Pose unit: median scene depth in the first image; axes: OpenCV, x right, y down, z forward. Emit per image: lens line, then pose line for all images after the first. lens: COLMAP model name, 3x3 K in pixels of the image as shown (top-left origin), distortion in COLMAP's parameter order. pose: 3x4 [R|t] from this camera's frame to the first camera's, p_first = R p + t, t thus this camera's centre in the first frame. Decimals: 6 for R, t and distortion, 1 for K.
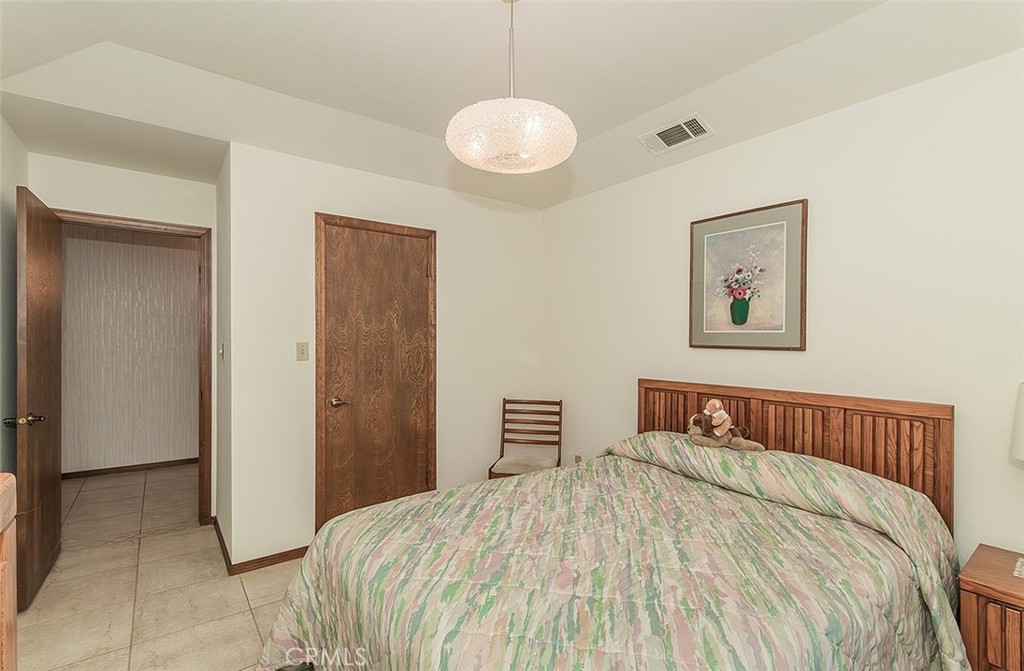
lens RADIAL K [[466.1, 0, 511.7], [0, 466.1, 350.1], [0, 0, 1]] dist [-0.000841, -0.000226]
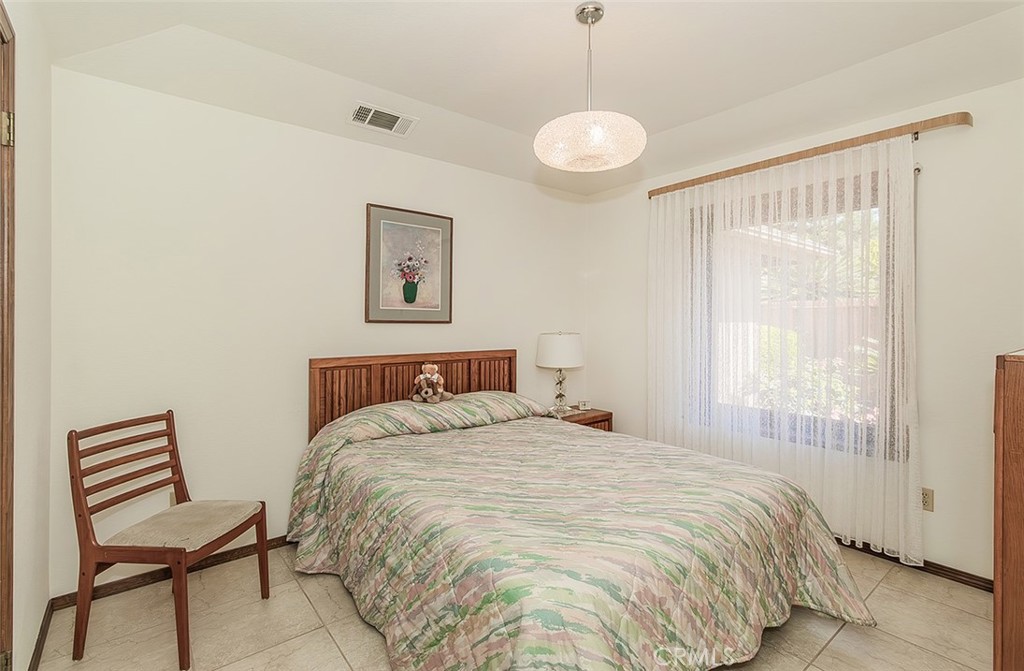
lens RADIAL K [[464.4, 0, 511.9], [0, 464.4, 328.5], [0, 0, 1]] dist [0.001107, -0.000701]
pose [[-0.022650, -0.022841, 0.999483, -0.736737], [0.021988, 0.999486, 0.023339, -0.010562], [-0.999502, 0.022505, -0.022136, 0.770621]]
